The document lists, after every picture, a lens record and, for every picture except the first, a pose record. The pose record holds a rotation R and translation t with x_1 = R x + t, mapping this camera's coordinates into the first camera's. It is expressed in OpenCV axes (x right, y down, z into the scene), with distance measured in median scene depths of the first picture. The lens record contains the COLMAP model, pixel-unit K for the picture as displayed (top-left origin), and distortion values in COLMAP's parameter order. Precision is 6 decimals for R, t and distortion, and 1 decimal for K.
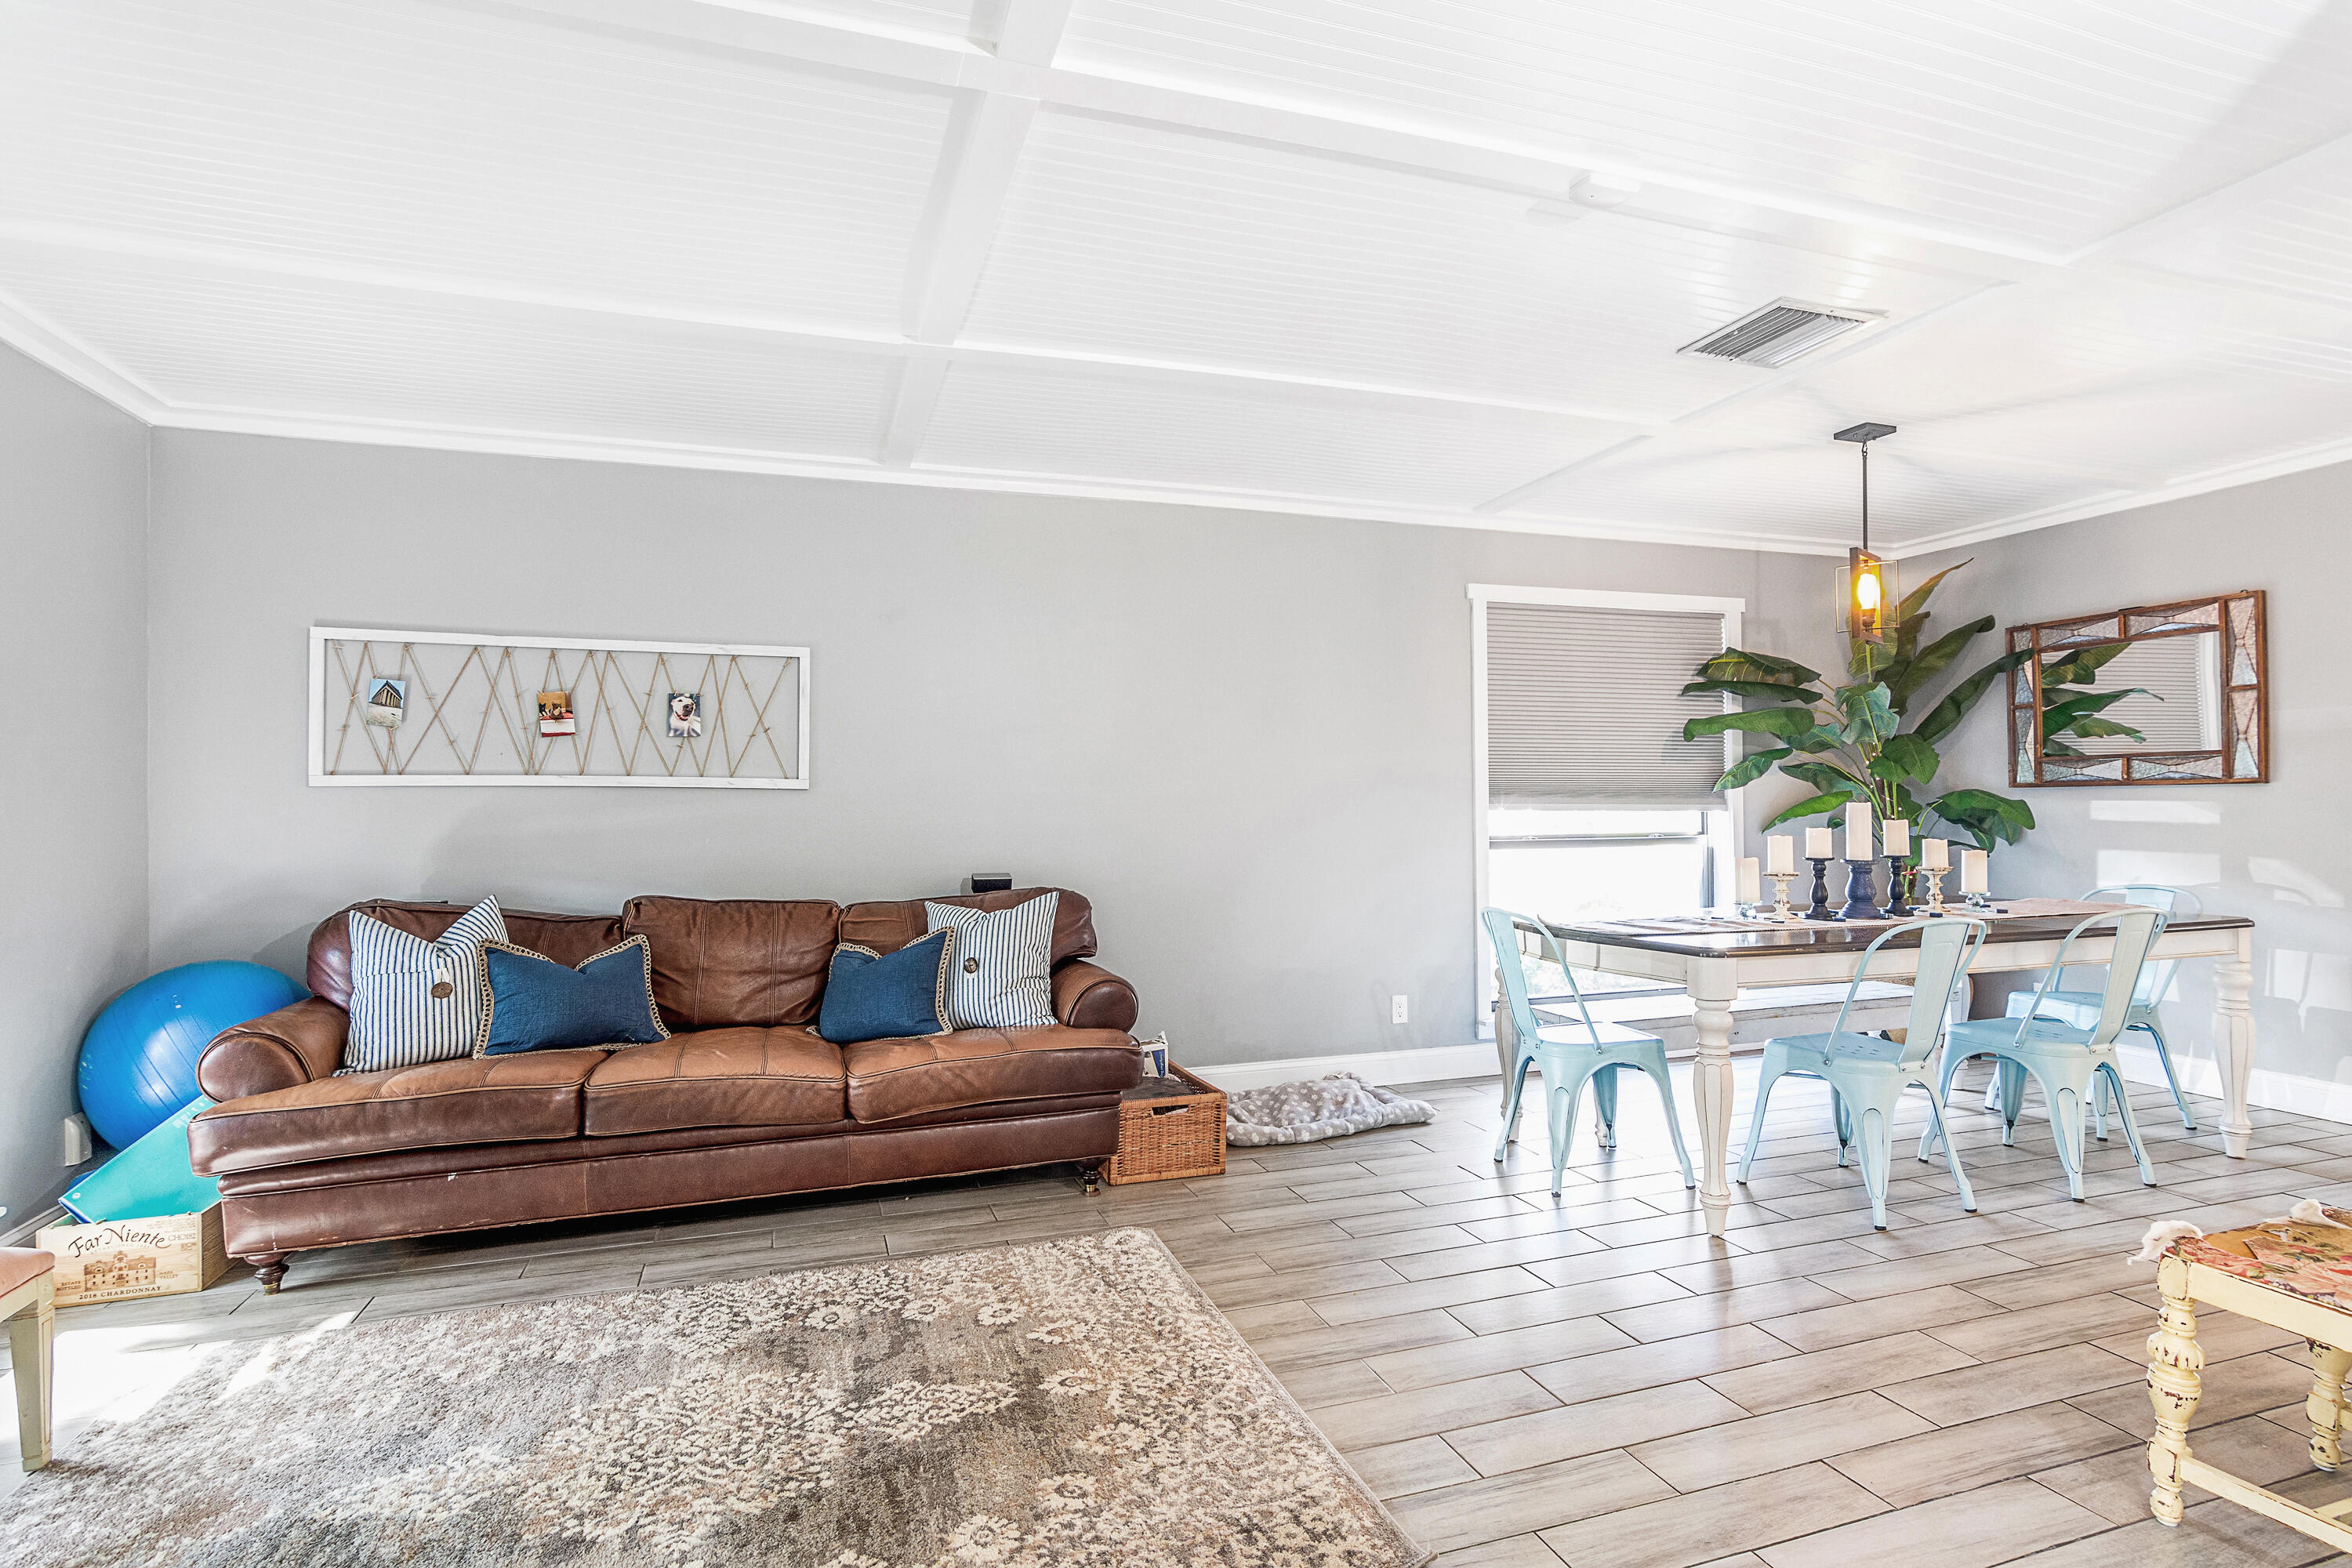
lens RADIAL K [[1156.3, 0, 1173.3], [0, 1156.3, 802.3], [0, 0, 1]] dist [-0.004631, 0.000911]
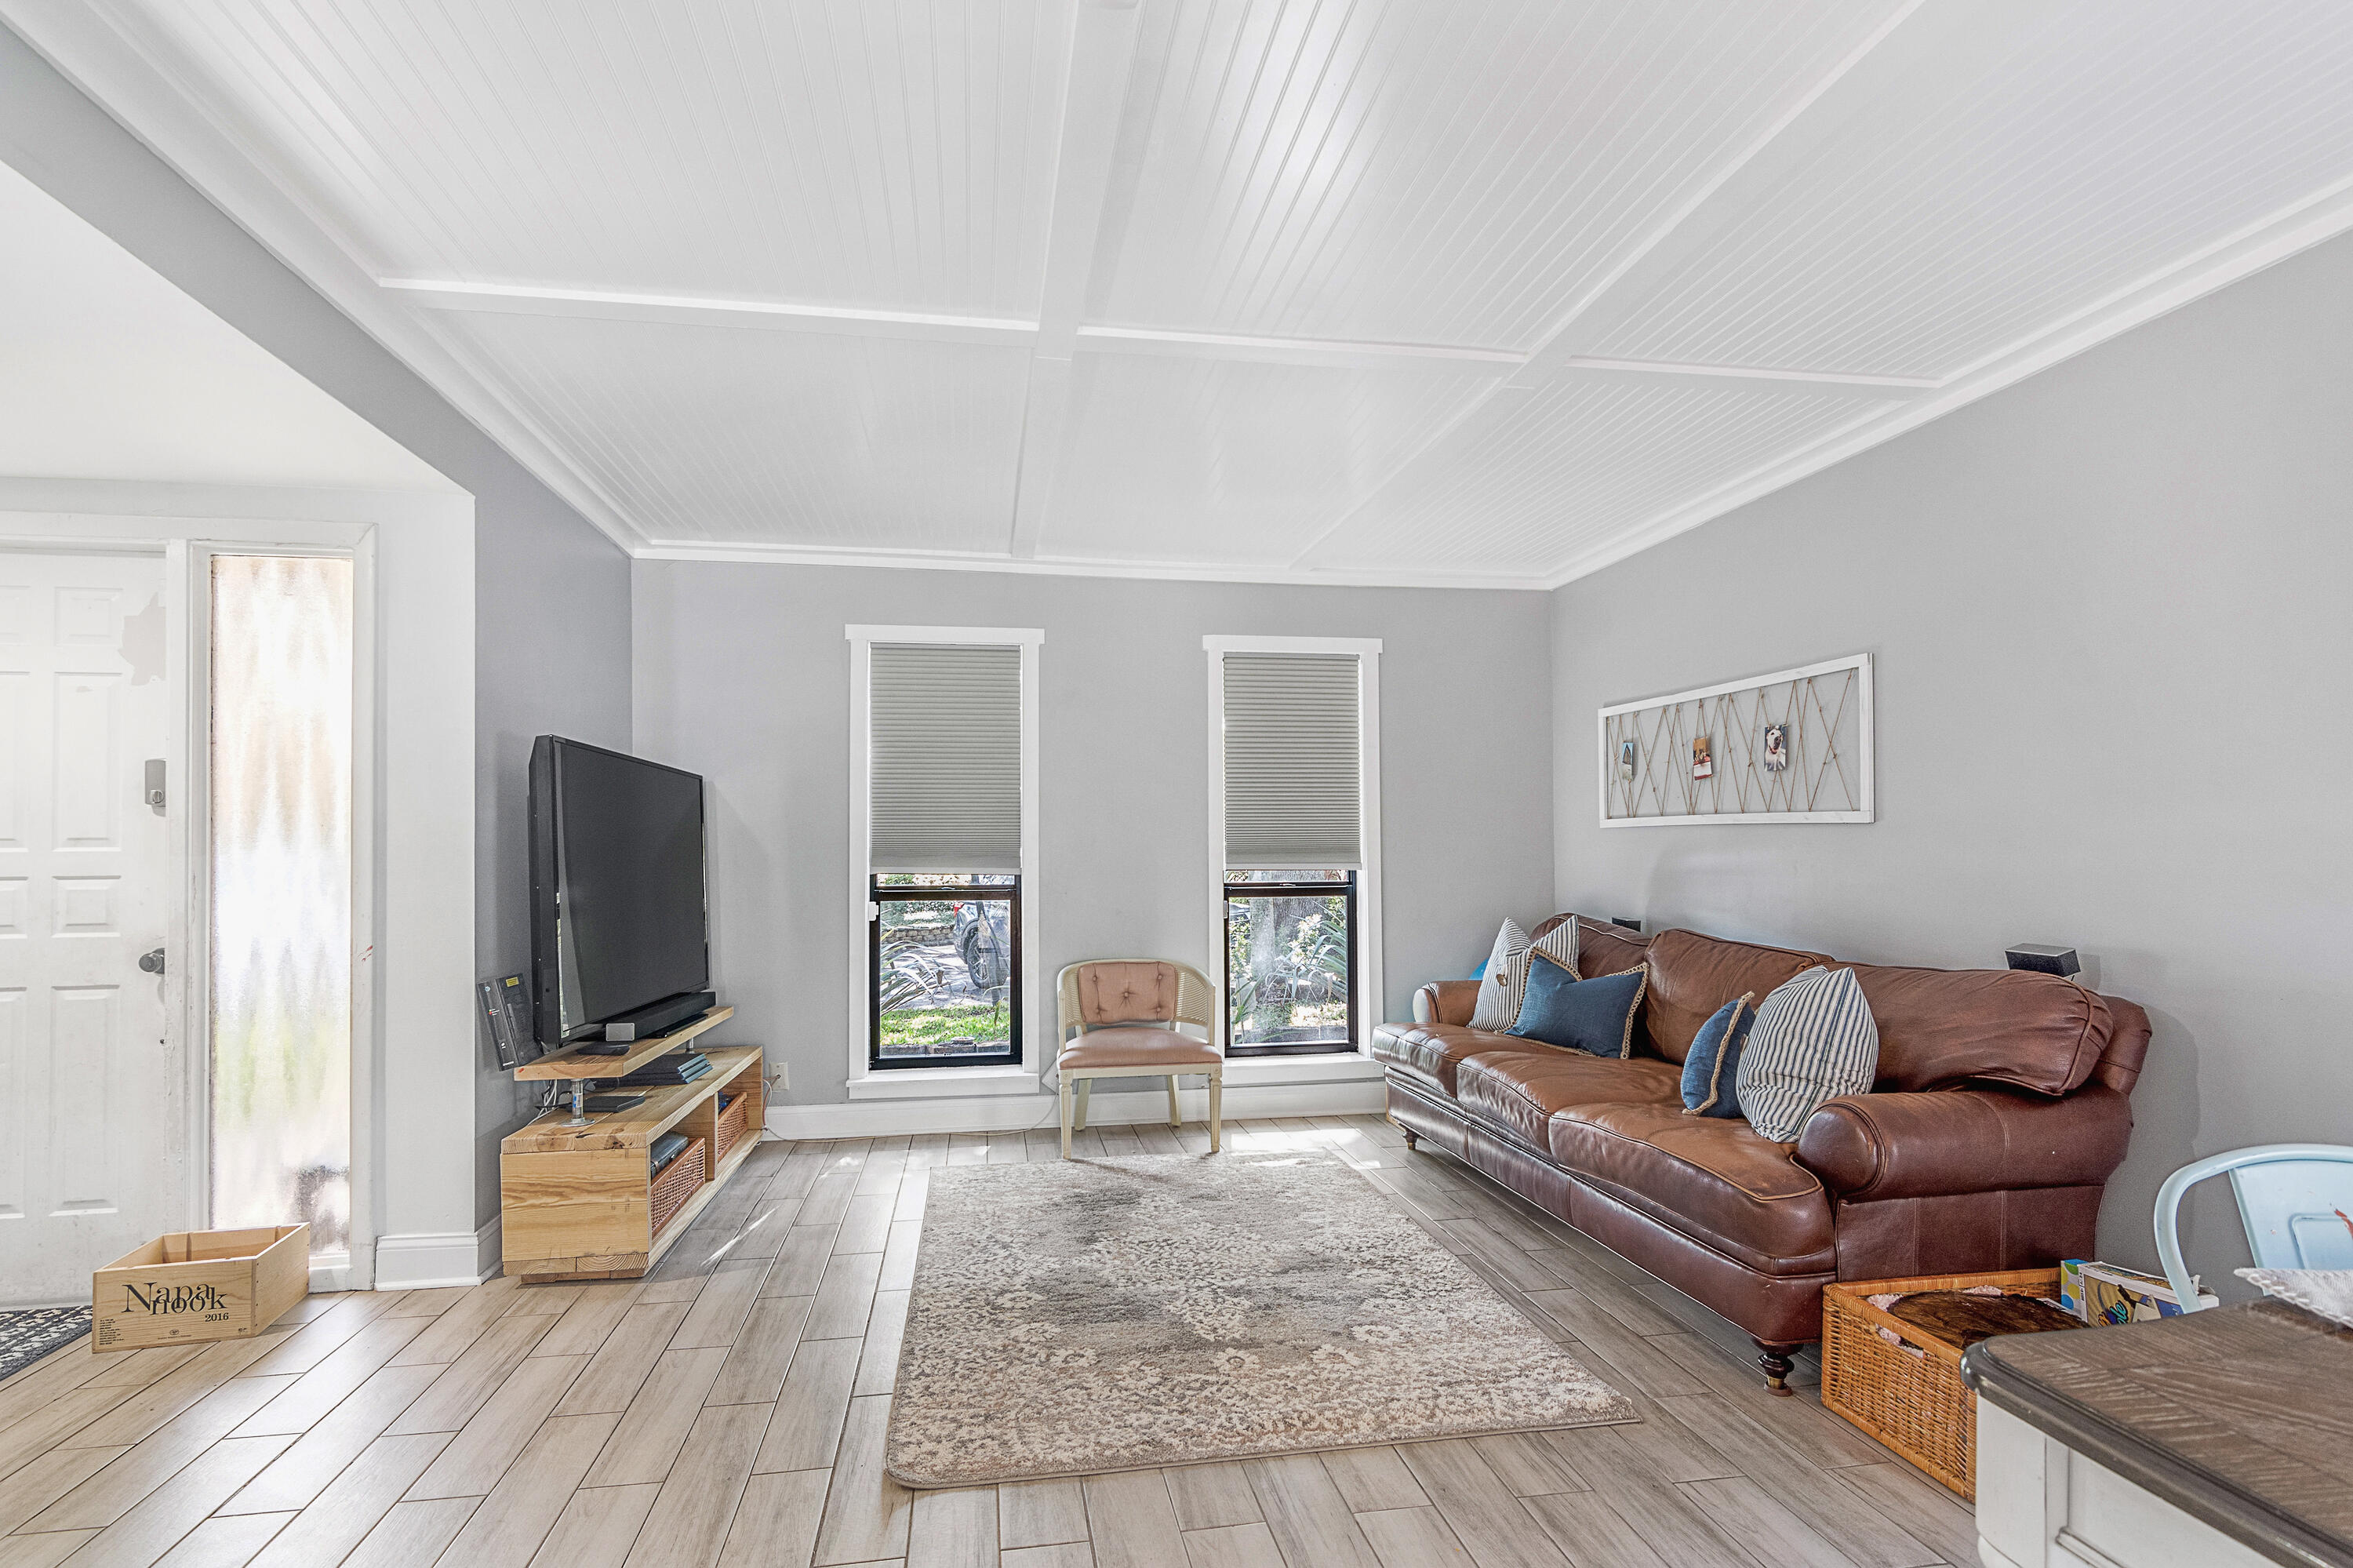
lens RADIAL K [[1156.9, 0, 1166.1], [0, 1156.9, 833.8], [0, 0, 1]] dist [-0.004631, 0.000911]
pose [[-0.153690, -0.005570, -0.988103, 0.604481], [0.008979, 0.999935, -0.007033, -0.002124], [0.988078, -0.009953, -0.153630, 0.647598]]
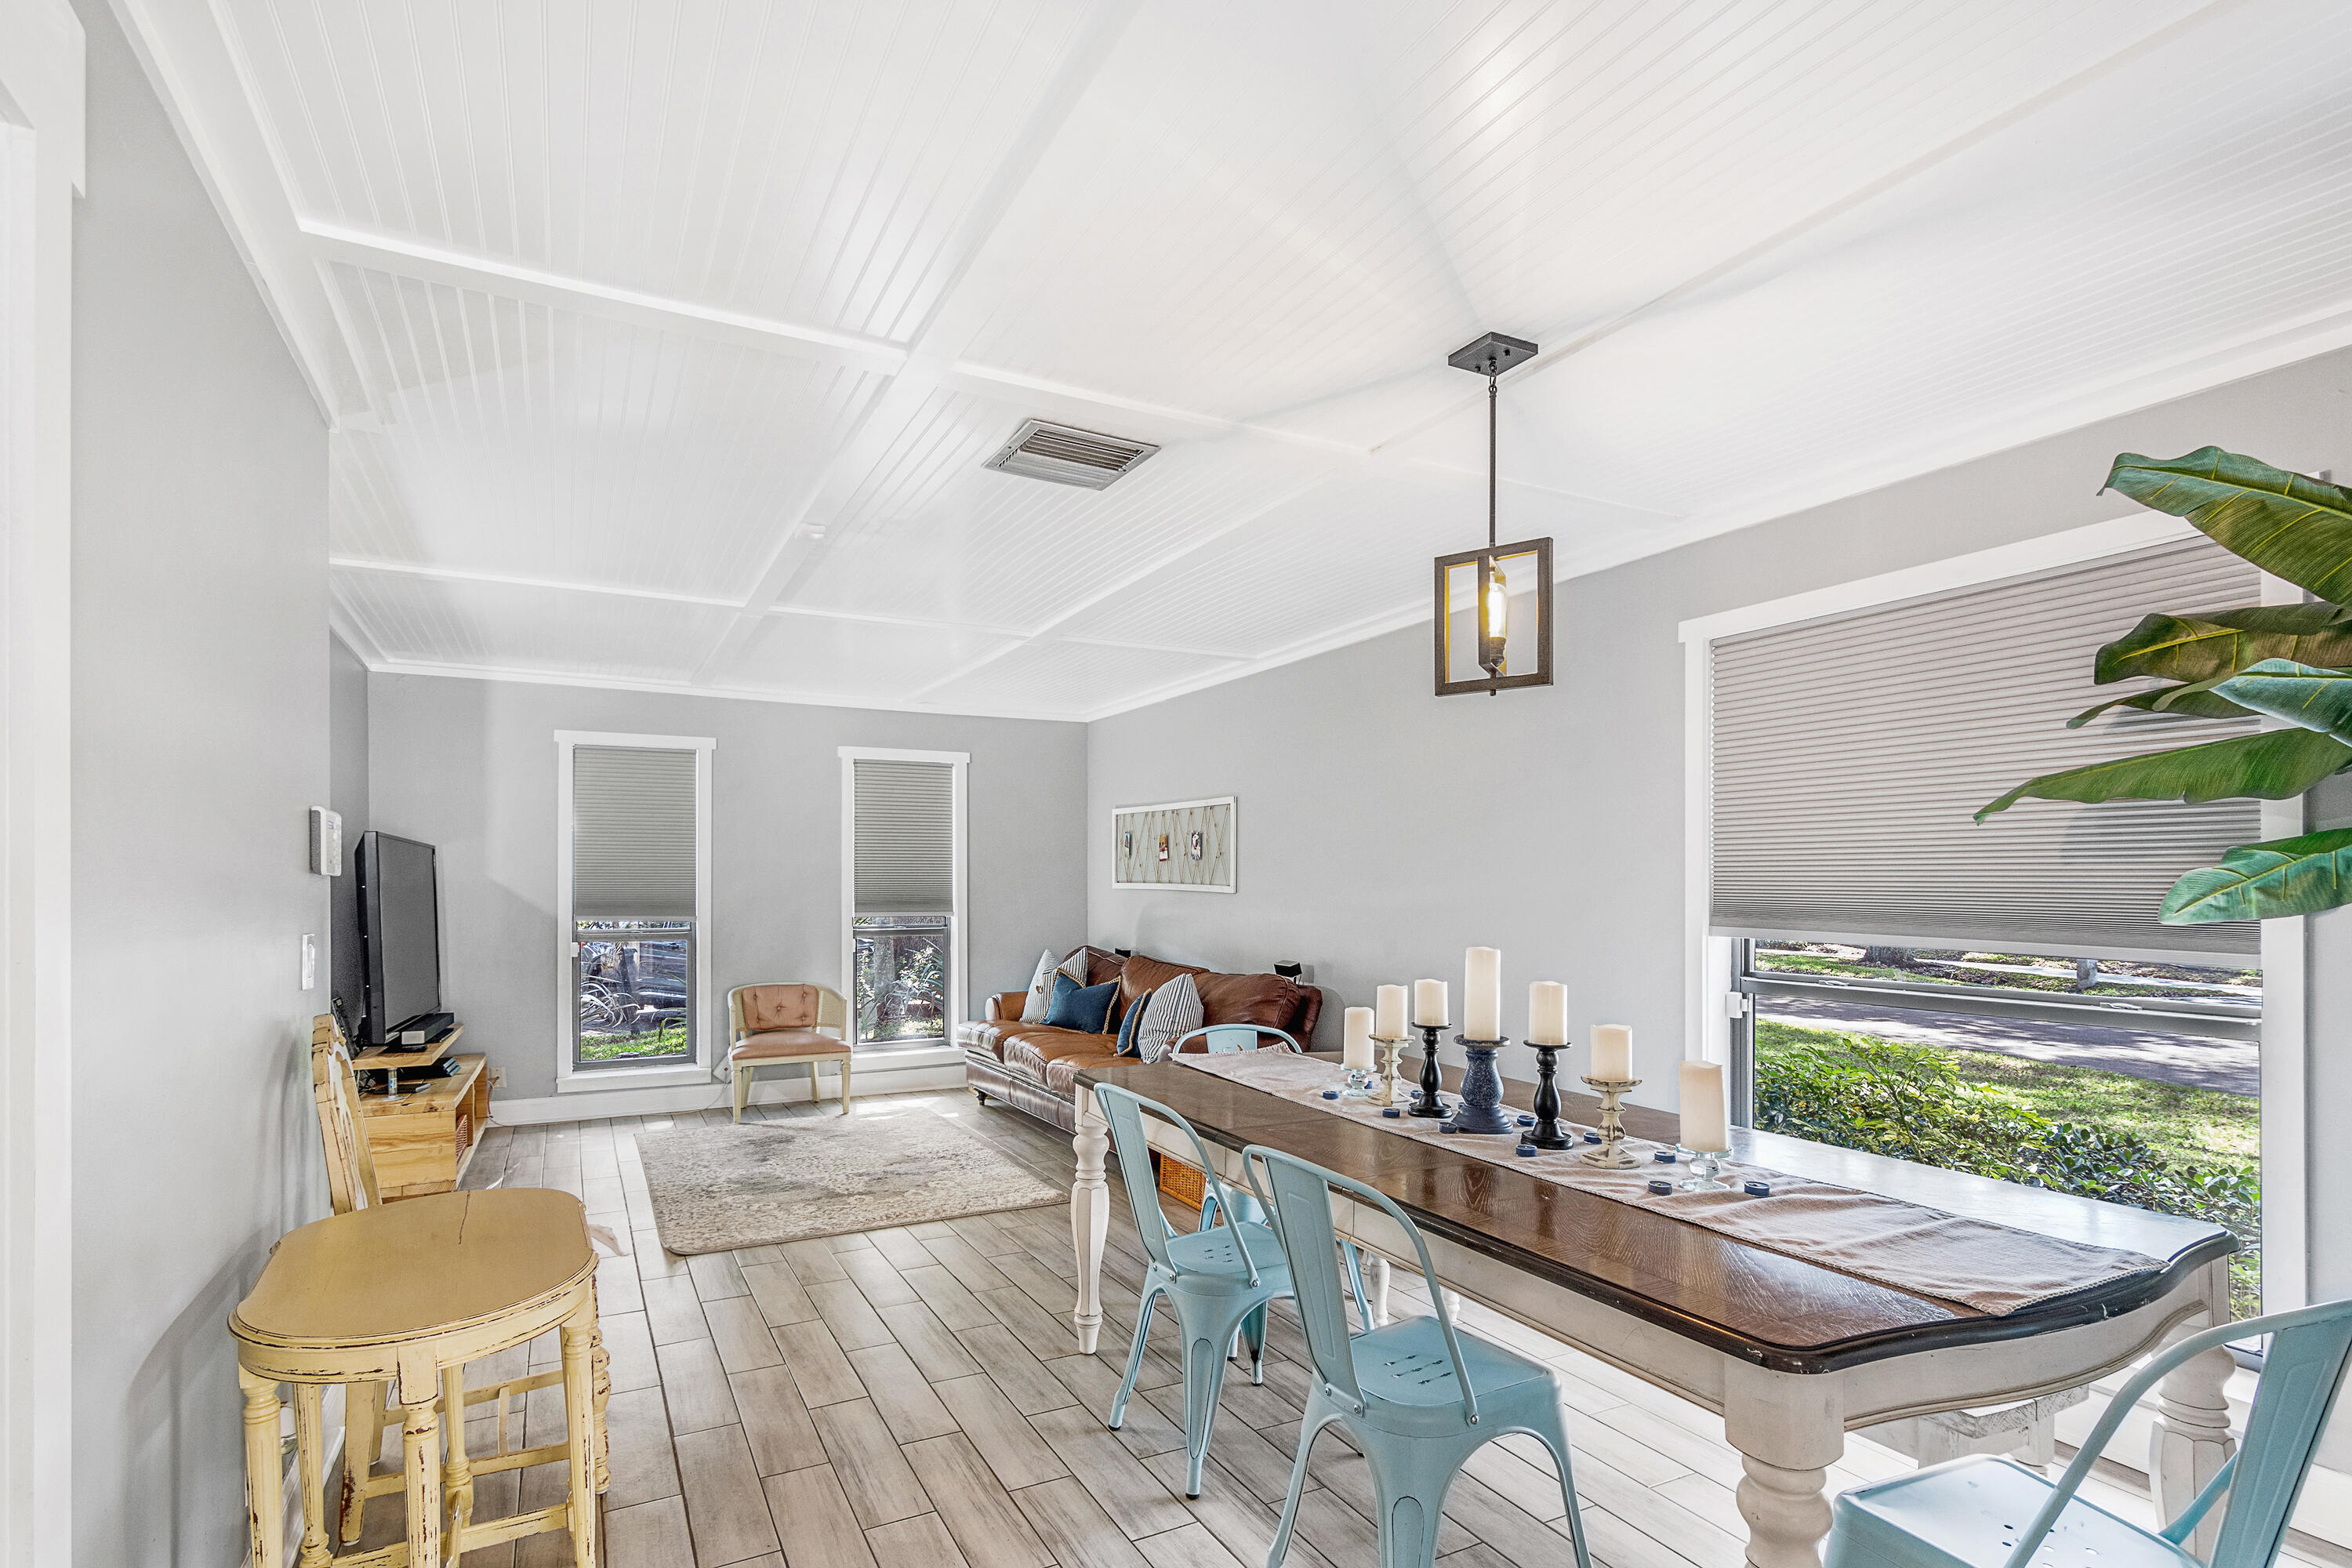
lens RADIAL K [[1156.3, 0, 1161.8], [0, 1156.3, 888.3], [0, 0, 1]] dist [-0.004631, 0.000911]
pose [[0.159297, 0.014413, -0.987126, 1.151305], [0.000116, 0.999893, 0.014618, -0.040349], [0.987231, -0.002443, 0.159278, 0.699251]]
